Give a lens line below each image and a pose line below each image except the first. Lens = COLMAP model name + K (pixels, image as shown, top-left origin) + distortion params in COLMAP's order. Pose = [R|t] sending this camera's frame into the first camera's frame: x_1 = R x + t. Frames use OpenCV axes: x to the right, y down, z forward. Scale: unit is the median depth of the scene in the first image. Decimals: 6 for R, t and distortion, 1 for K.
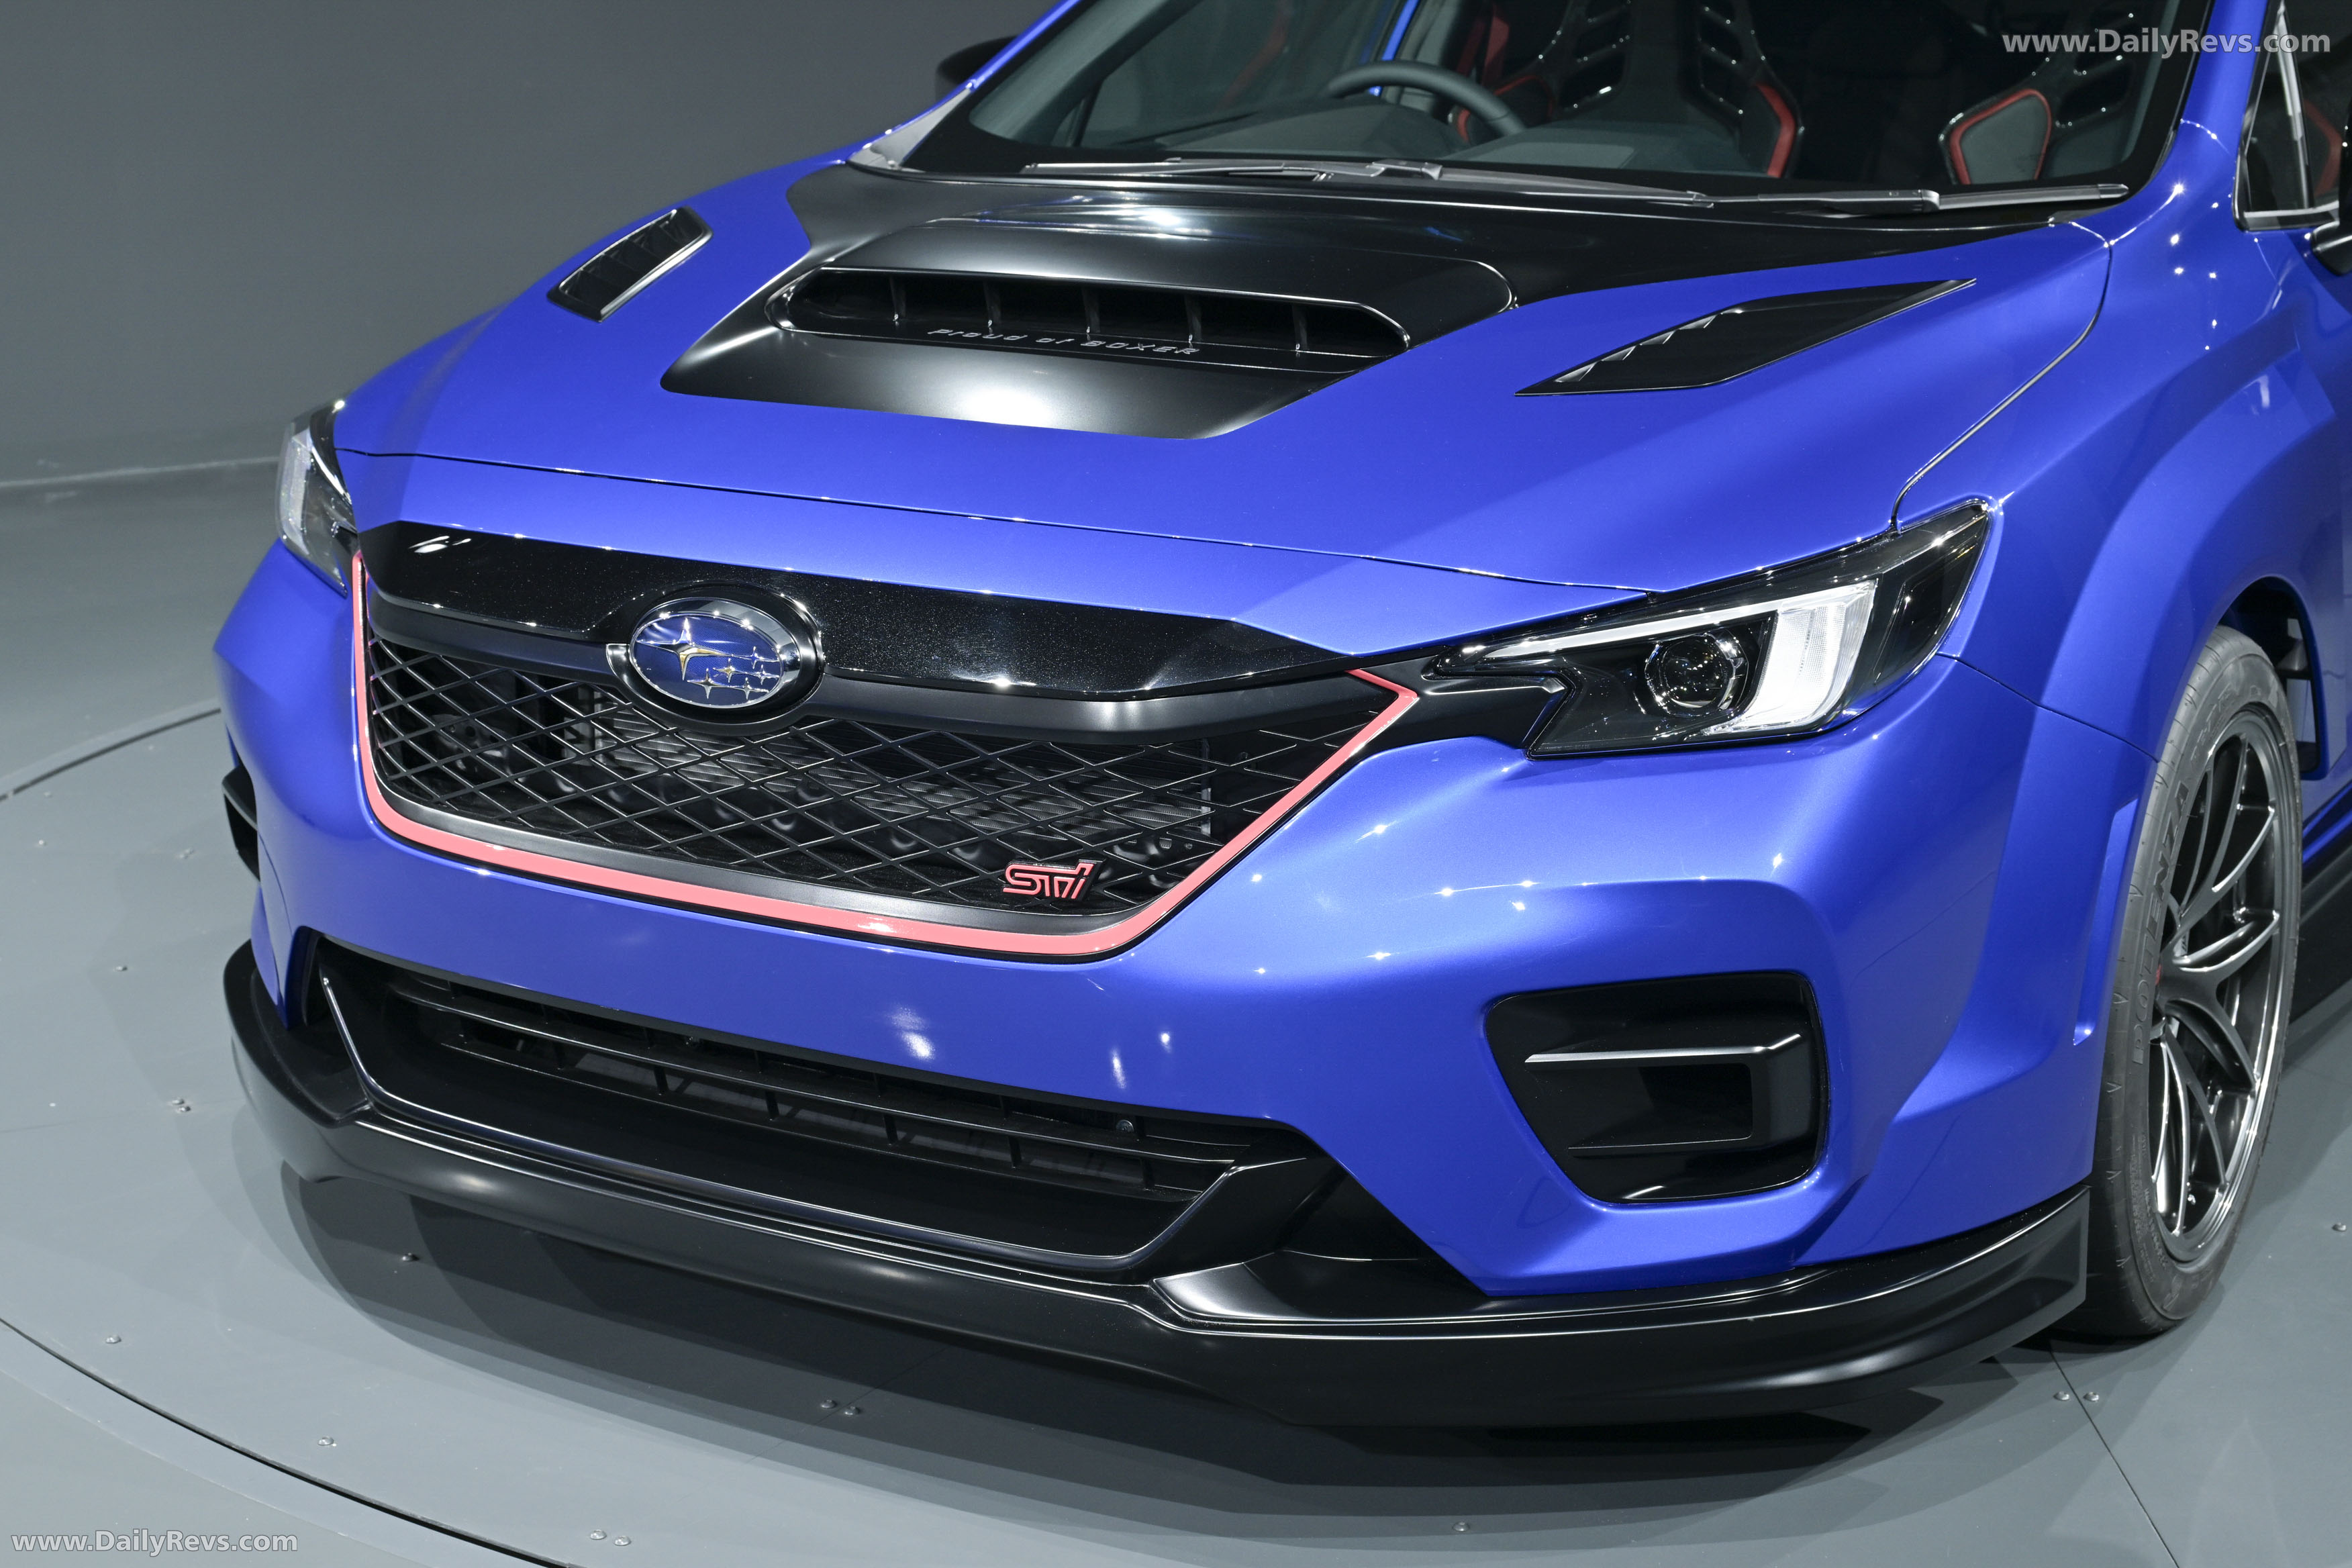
lens RADIAL K [[3586.0, 0, 1176.0], [0, 3586.0, 784.0], [0, 0, 1]] dist [0.046848, -0.186351]
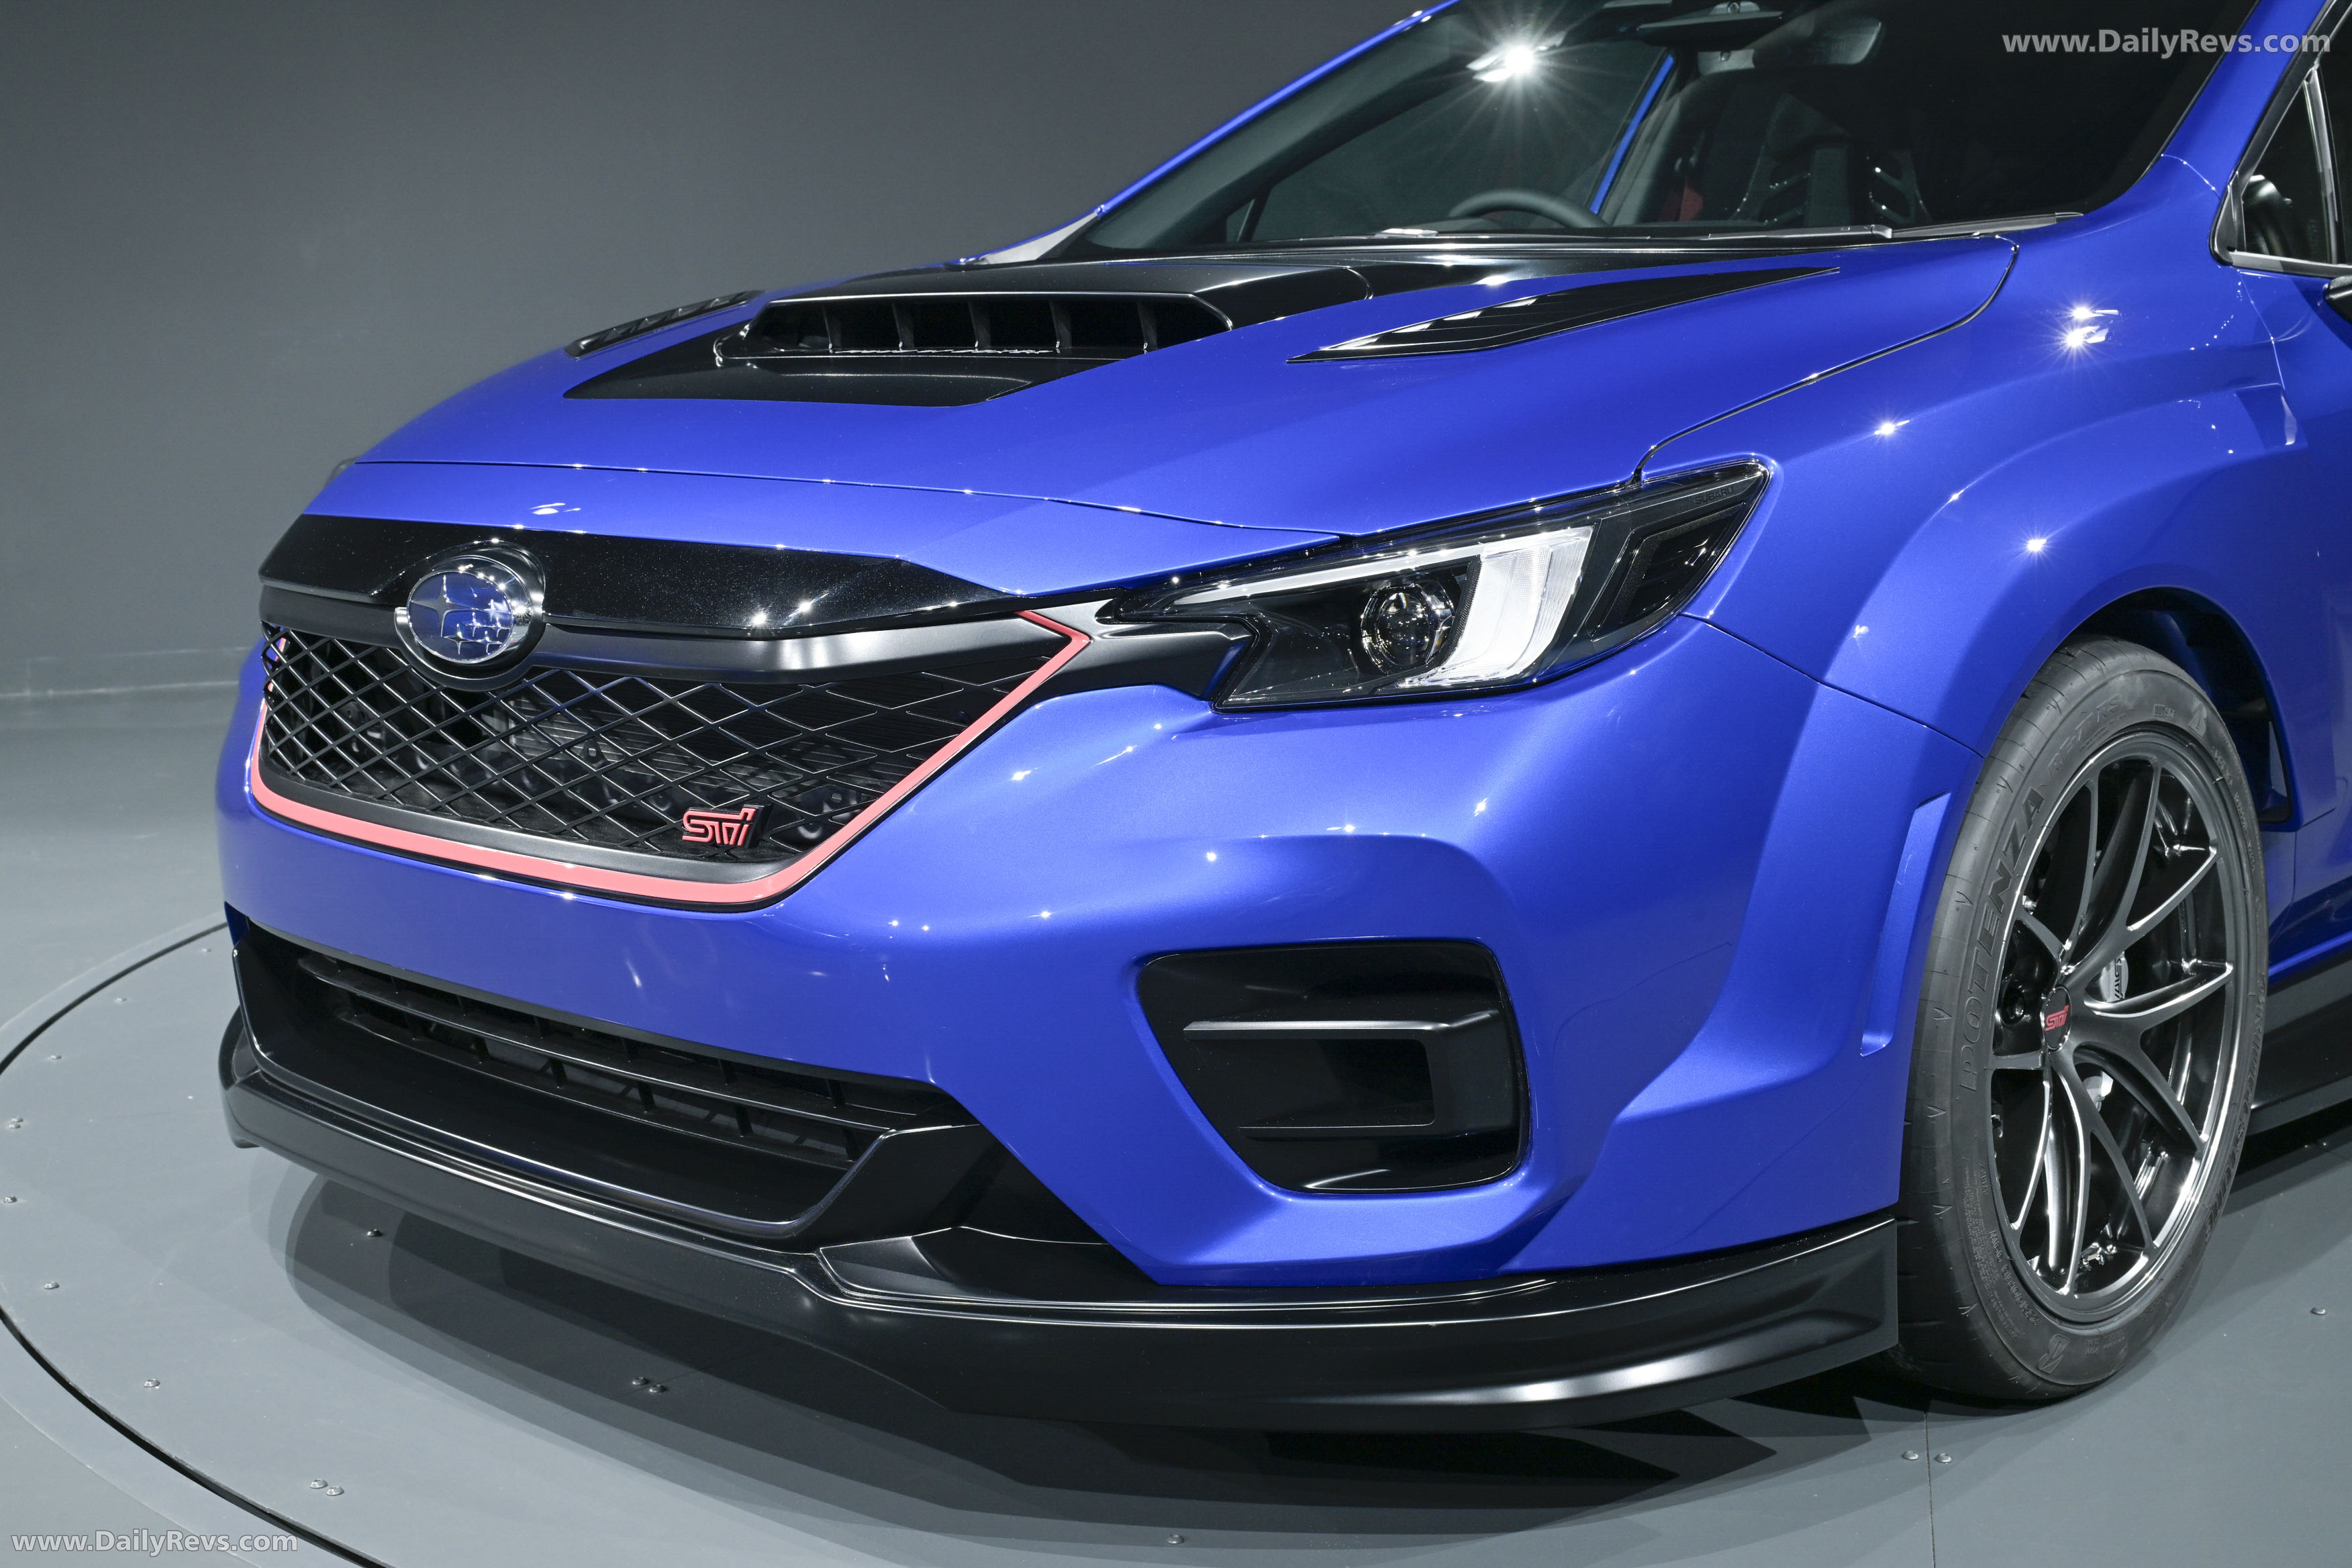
lens RADIAL K [[2921.1, 0, 1176.0], [0, 2921.1, 784.0], [0, 0, 1]] dist [-0.014160, 0.084498]
pose [[0.978830, 0.019028, -0.203790, 0.242952], [-0.033874, 0.996999, -0.069613, 0.065166], [0.201853, 0.075042, 0.976537, 0.247634]]
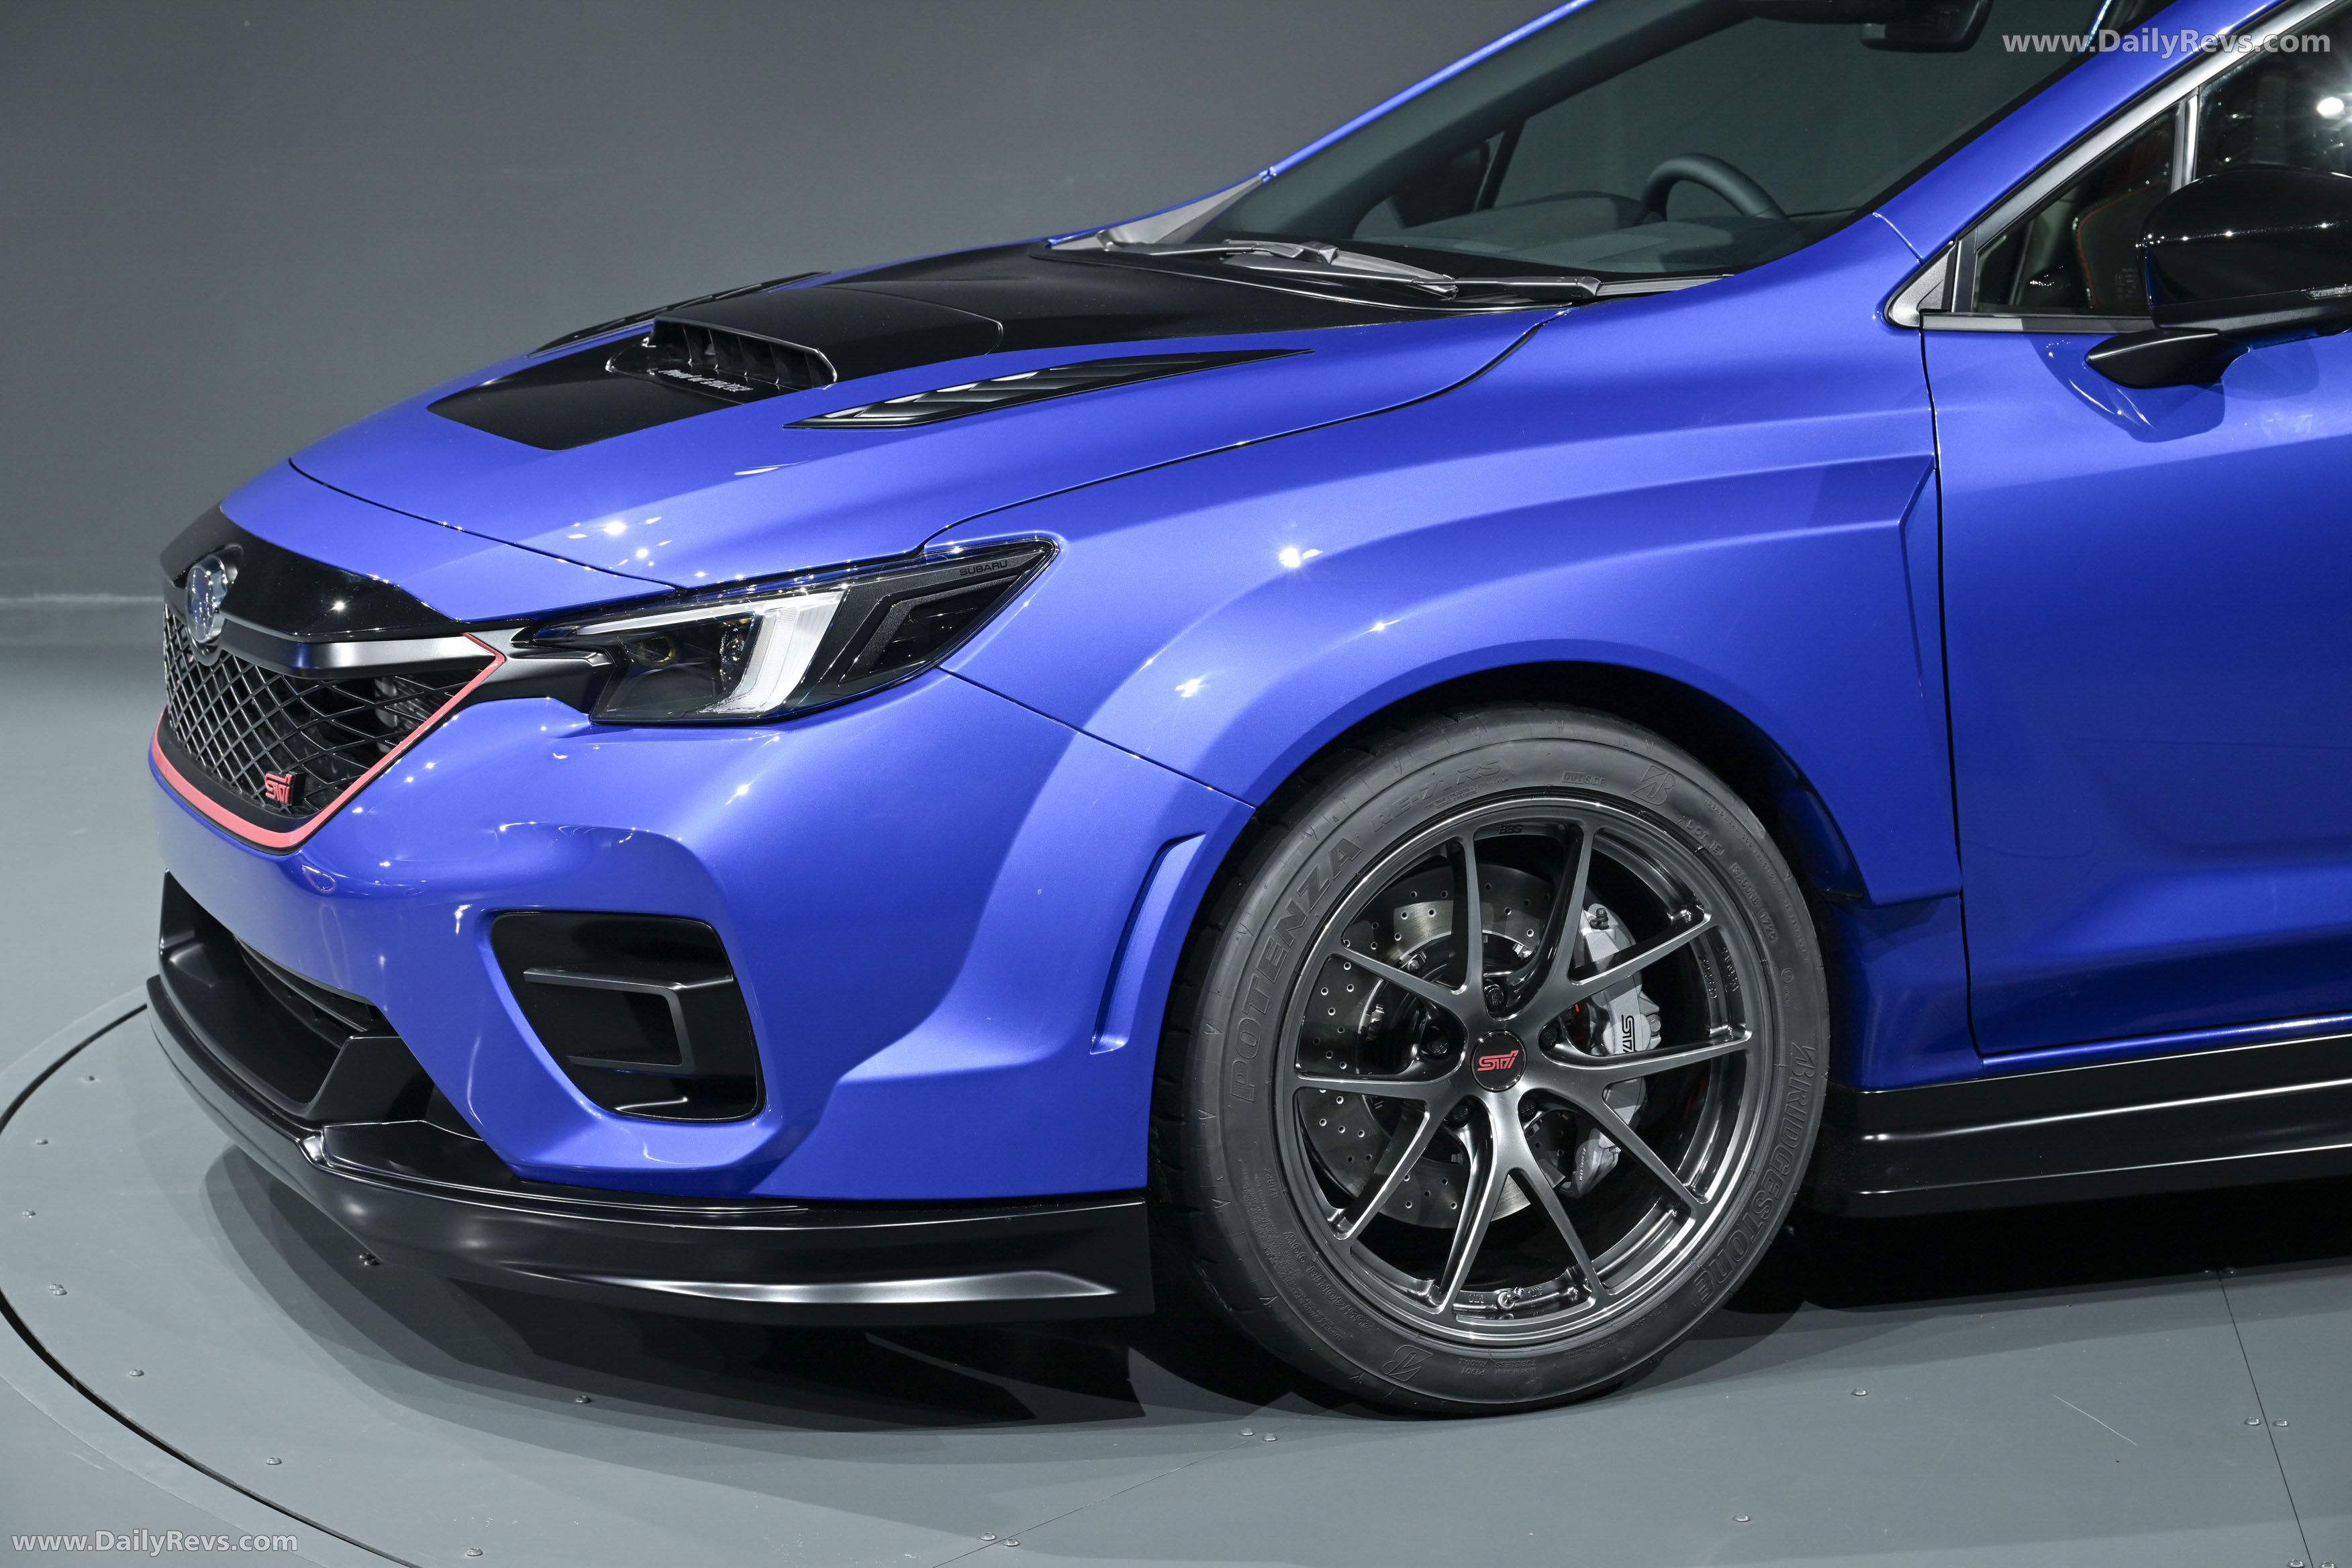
lens RADIAL K [[4782.7, 0, 1176.0], [0, 4782.7, 784.0], [0, 0, 1]] dist [0.049723, 0.099606]
pose [[0.796290, 0.086653, -0.598677, 1.179434], [-0.124455, 0.991982, -0.021954, 0.022906], [0.591975, 0.091990, 0.800690, -0.135707]]
